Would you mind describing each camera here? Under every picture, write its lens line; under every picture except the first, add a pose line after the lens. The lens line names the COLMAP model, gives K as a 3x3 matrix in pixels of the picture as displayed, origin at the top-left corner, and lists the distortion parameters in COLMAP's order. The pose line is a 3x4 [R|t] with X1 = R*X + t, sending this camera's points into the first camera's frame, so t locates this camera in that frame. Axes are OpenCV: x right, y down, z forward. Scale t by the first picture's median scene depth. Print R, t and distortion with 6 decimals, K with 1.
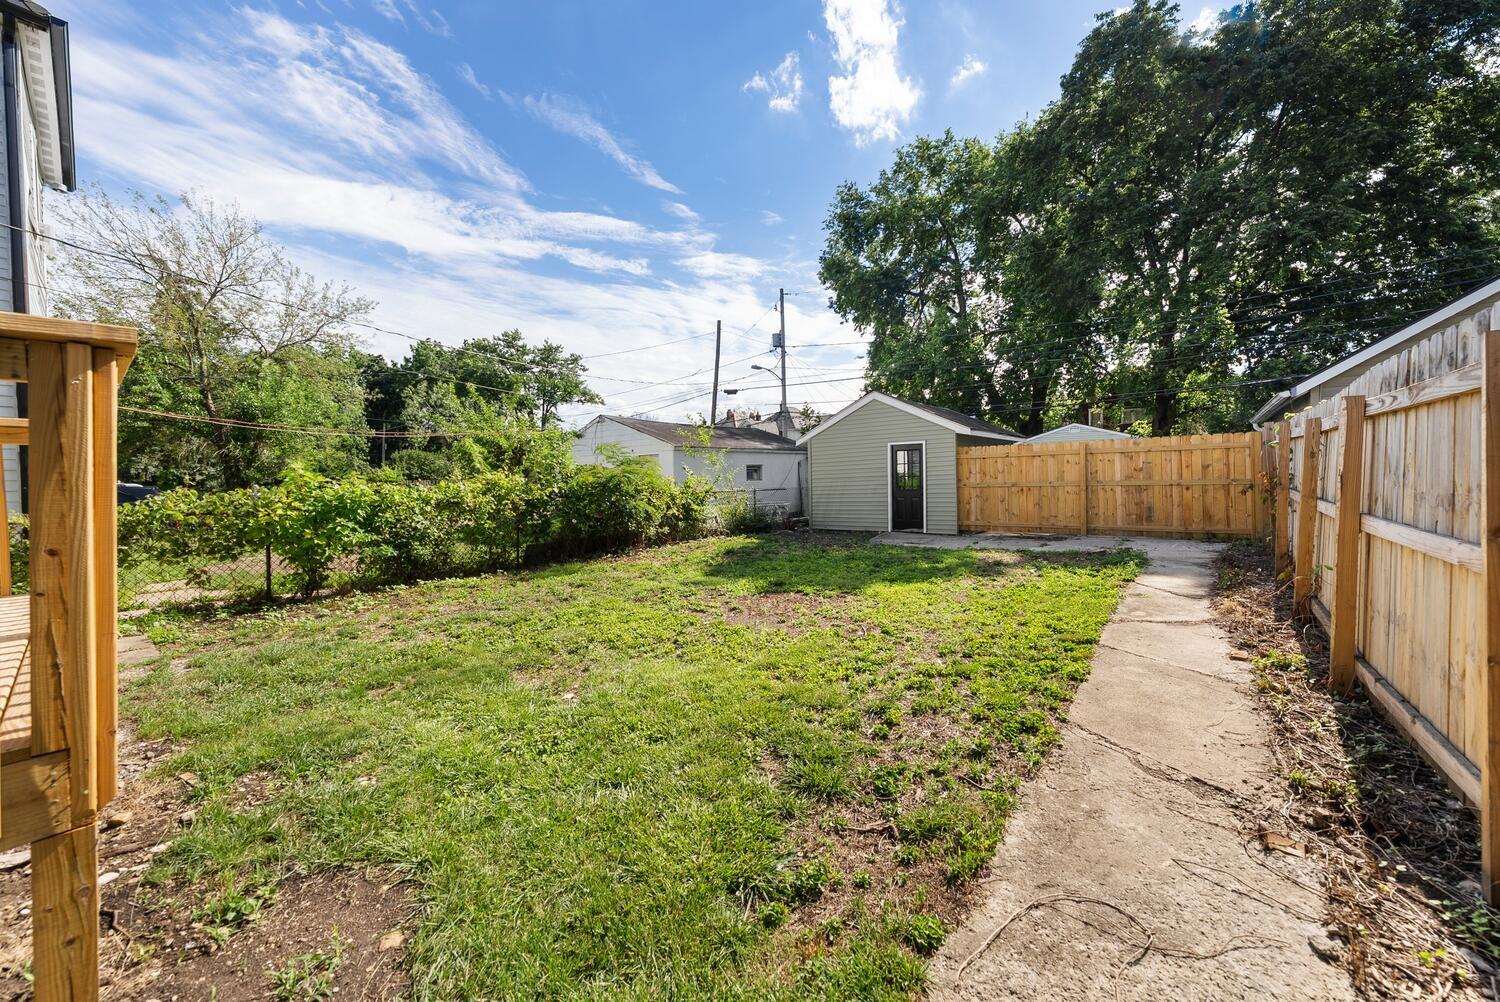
lens RADIAL K [[536.9, 0, 765.9], [0, 536.9, 492.7], [0, 0, 1]] dist [-0.000434, -0.000023]
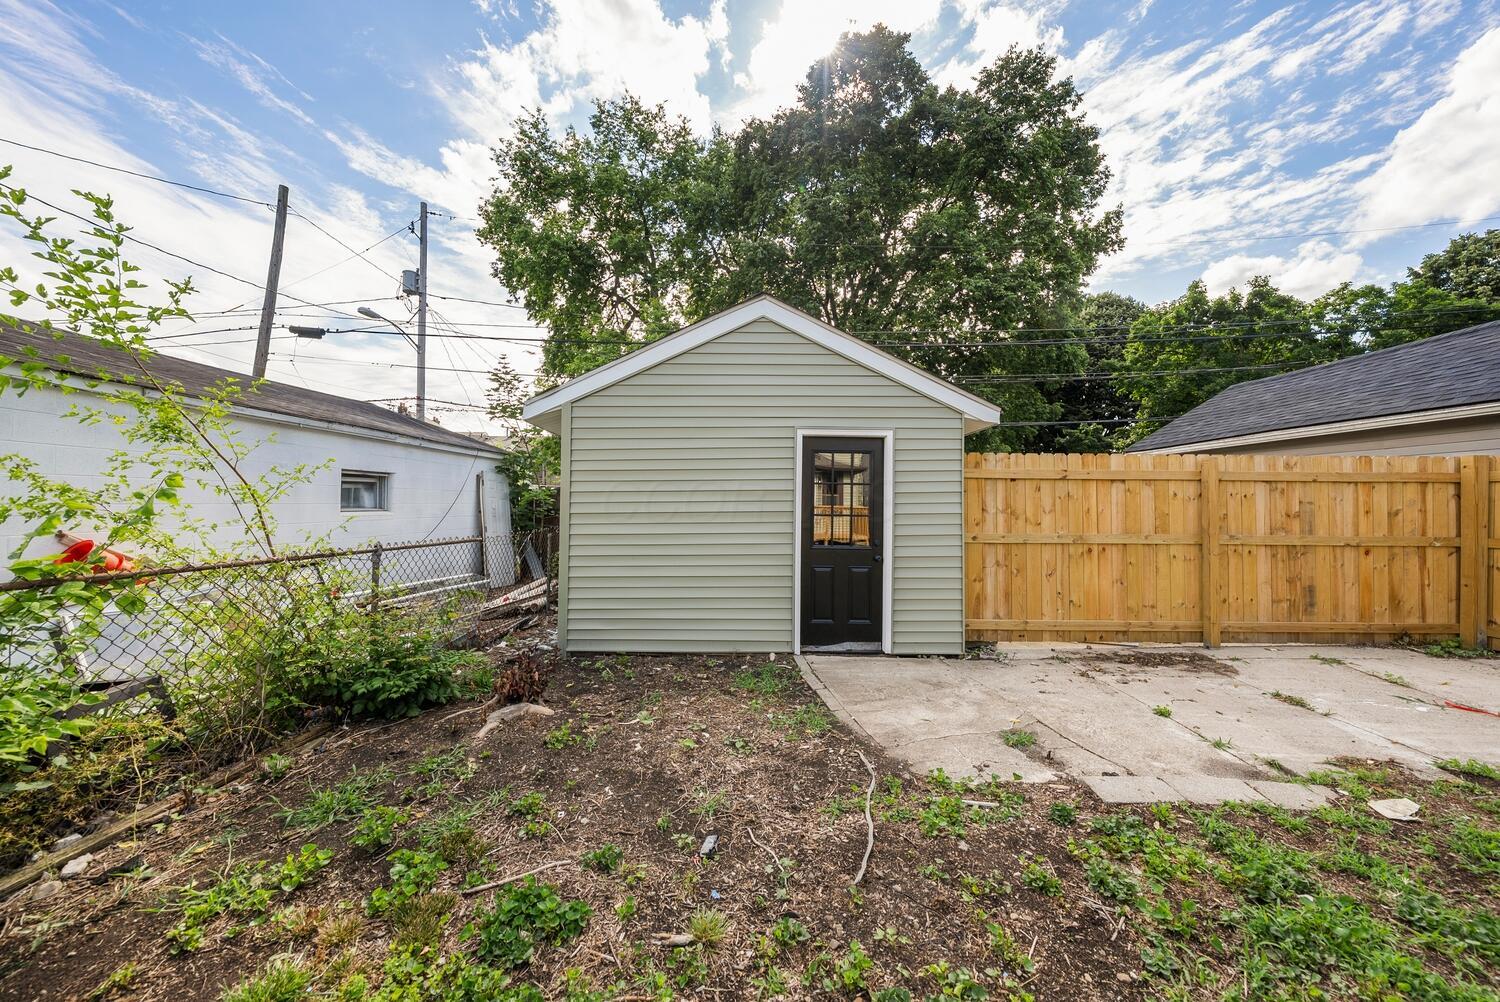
lens RADIAL K [[536.9, 0, 765.9], [0, 536.9, 492.7], [0, 0, 1]] dist [-0.000434, -0.000023]
pose [[0.802140, 0.042847, 0.595596, -0.015143], [-0.011701, 0.998359, -0.056064, -0.012497], [-0.597021, 0.038002, 0.801325, 0.374541]]
